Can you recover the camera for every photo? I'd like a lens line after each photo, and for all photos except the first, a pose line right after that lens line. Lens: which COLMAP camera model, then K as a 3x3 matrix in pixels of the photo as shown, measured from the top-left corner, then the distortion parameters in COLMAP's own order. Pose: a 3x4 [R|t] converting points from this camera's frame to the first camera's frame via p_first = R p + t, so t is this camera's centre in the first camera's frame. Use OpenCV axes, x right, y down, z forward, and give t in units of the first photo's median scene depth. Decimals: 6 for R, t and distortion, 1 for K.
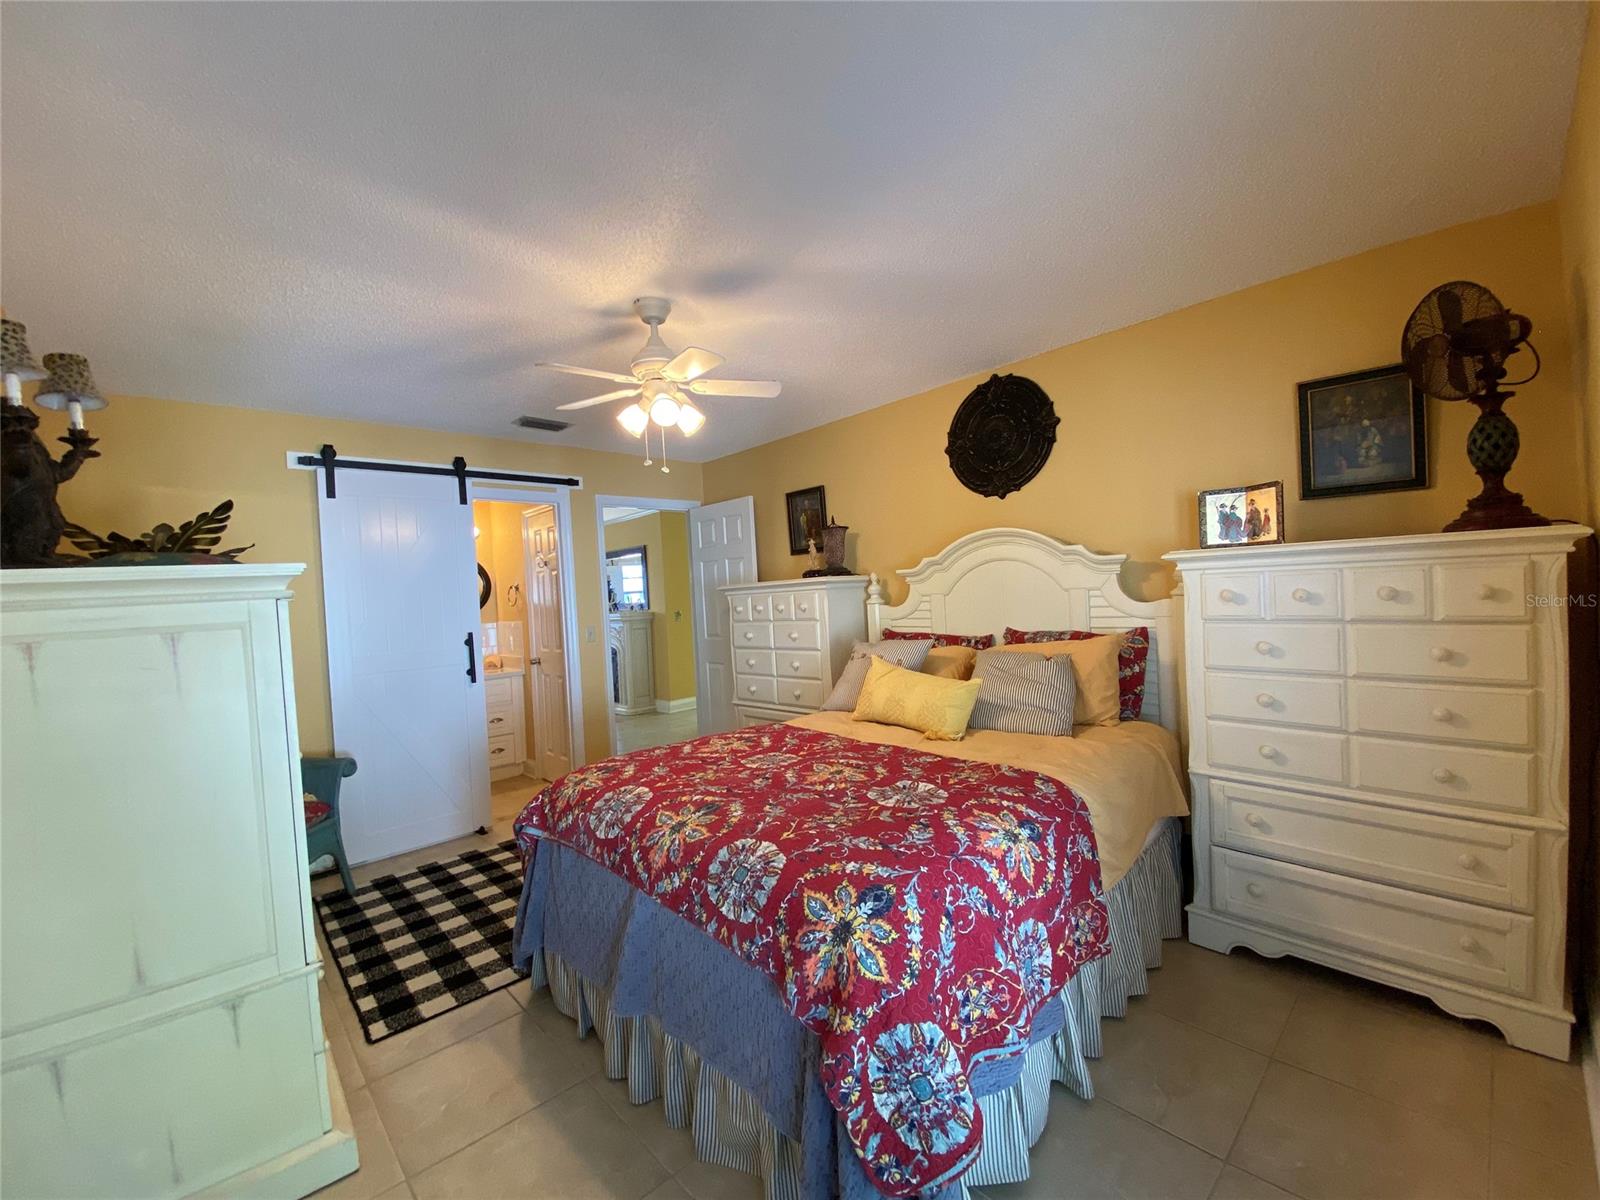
lens RADIAL K [[659.5, 0, 815.0], [0, 659.5, 607.8], [0, 0, 1]] dist [-0.009555, -0.004823]
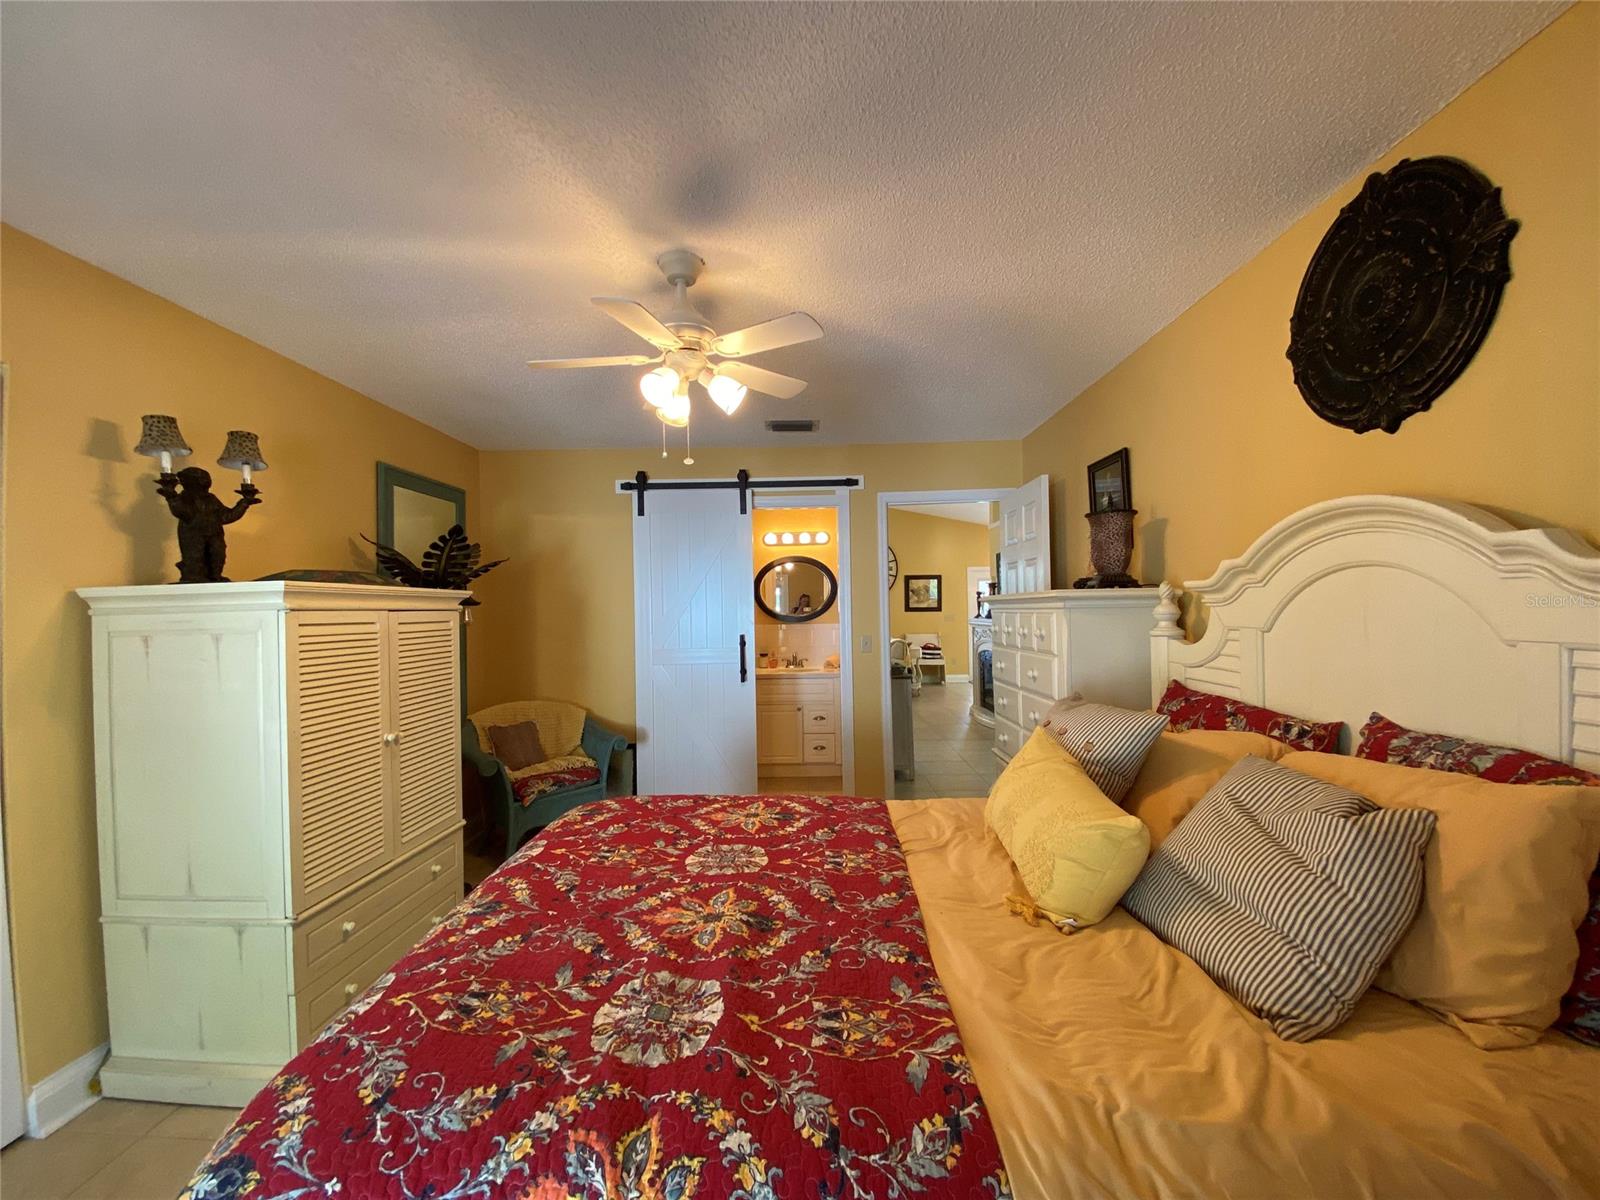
lens RADIAL K [[659.5, 0, 797.8], [0, 659.5, 601.8], [0, 0, 1]] dist [-0.009555, -0.004823]
pose [[0.699428, 0.033509, -0.713917, 0.458890], [-0.038523, 0.999216, 0.009159, -0.049498], [0.713664, 0.021096, 0.700171, 0.538978]]
